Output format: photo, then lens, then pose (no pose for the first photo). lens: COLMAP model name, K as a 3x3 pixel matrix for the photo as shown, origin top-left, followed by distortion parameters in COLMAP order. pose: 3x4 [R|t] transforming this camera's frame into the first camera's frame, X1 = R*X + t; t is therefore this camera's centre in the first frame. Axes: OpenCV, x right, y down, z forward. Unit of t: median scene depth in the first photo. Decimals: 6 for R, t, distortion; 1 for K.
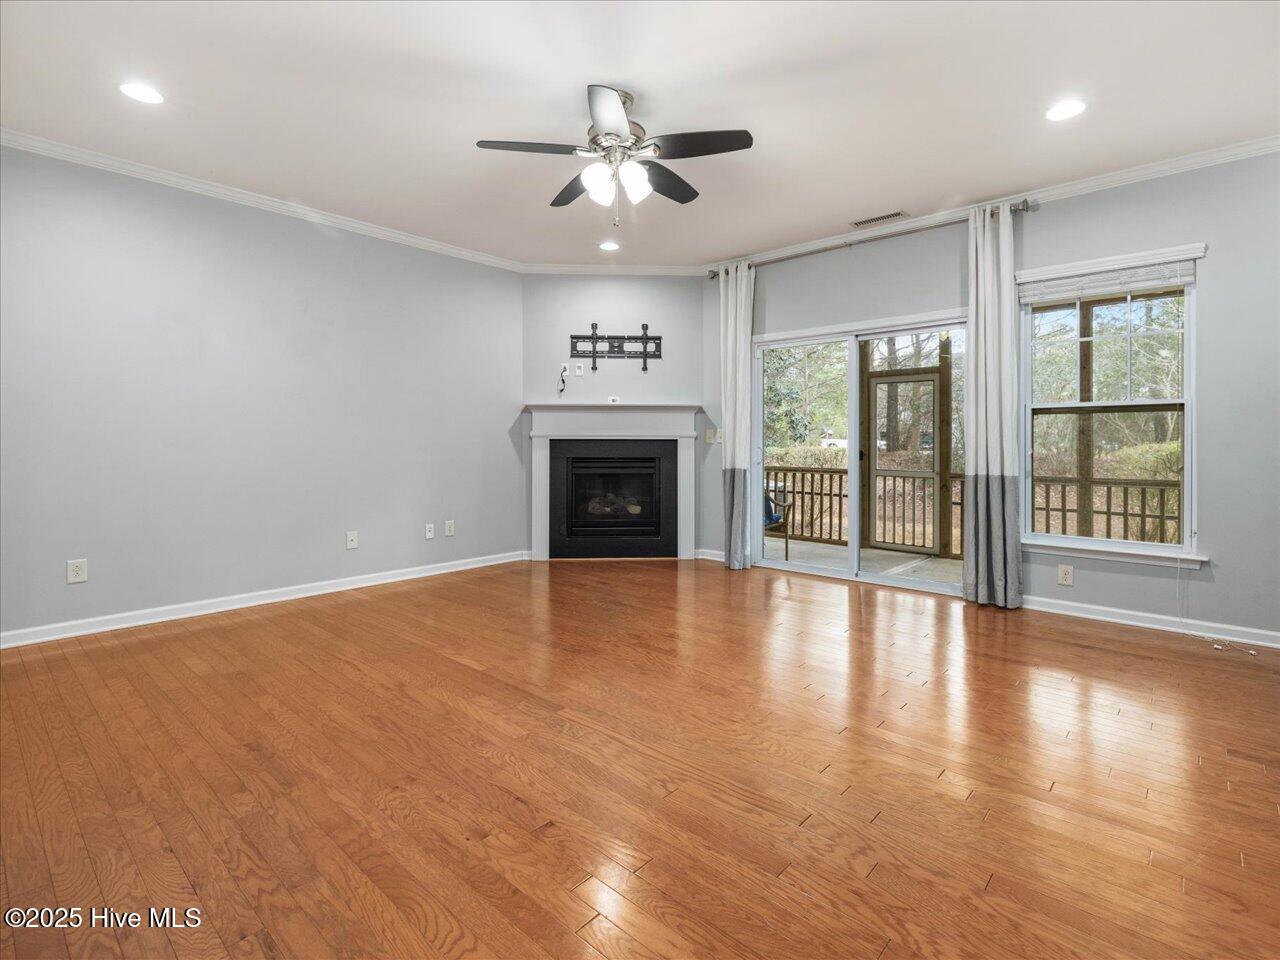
lens RADIAL K [[631.7, 0, 638.8], [0, 631.7, 450.4], [0, 0, 1]] dist [0.000959, 0.000661]
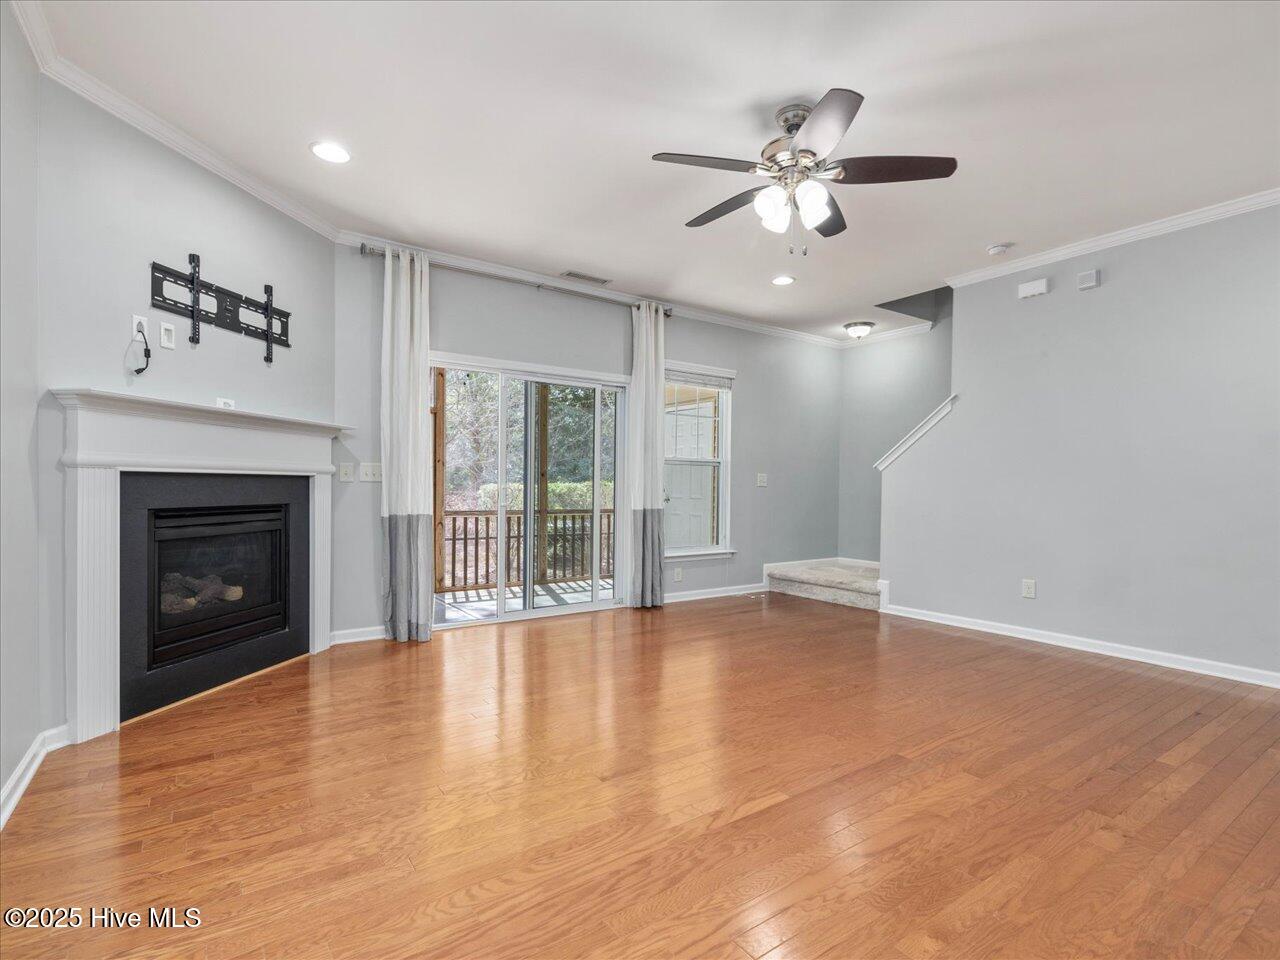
lens RADIAL K [[622.8, 0, 642.2], [0, 622.8, 495.6], [0, 0, 1]] dist [0.000669, 0.000195]
pose [[0.214502, -0.015297, 0.976604, -0.653355], [0.001408, 0.999881, 0.015352, -0.007687], [-0.976723, -0.001919, 0.214498, 0.670888]]
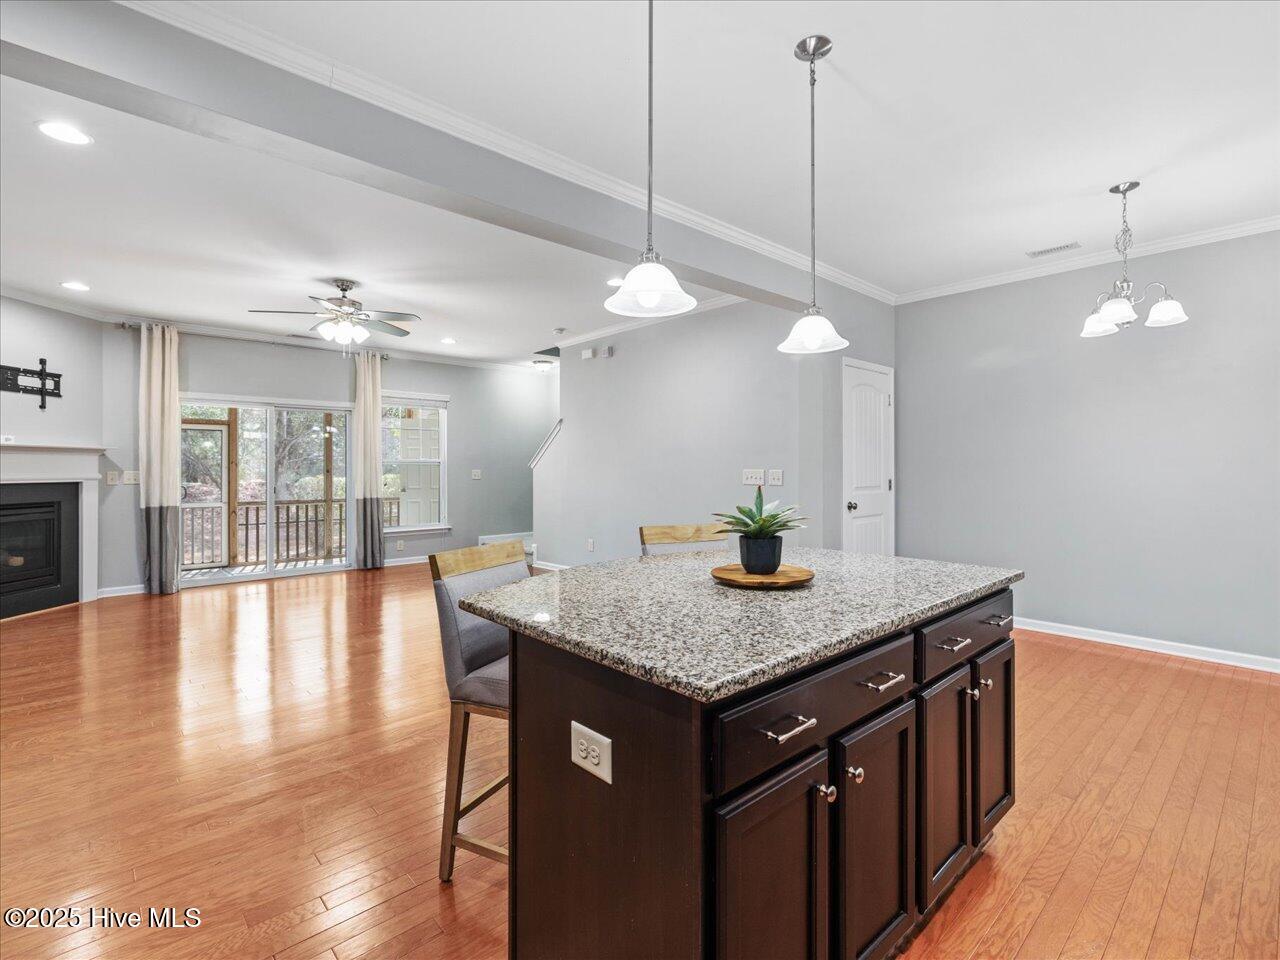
lens RADIAL K [[612.2, 0, 624.6], [0, 612.2, 471.6], [0, 0, 1]] dist [-0.000595, 0.000012]
pose [[0.096861, -0.006816, 0.995275, -1.043052], [0.016651, 0.999848, 0.005227, -0.031578], [-0.995159, 0.016066, 0.096959, 0.081871]]
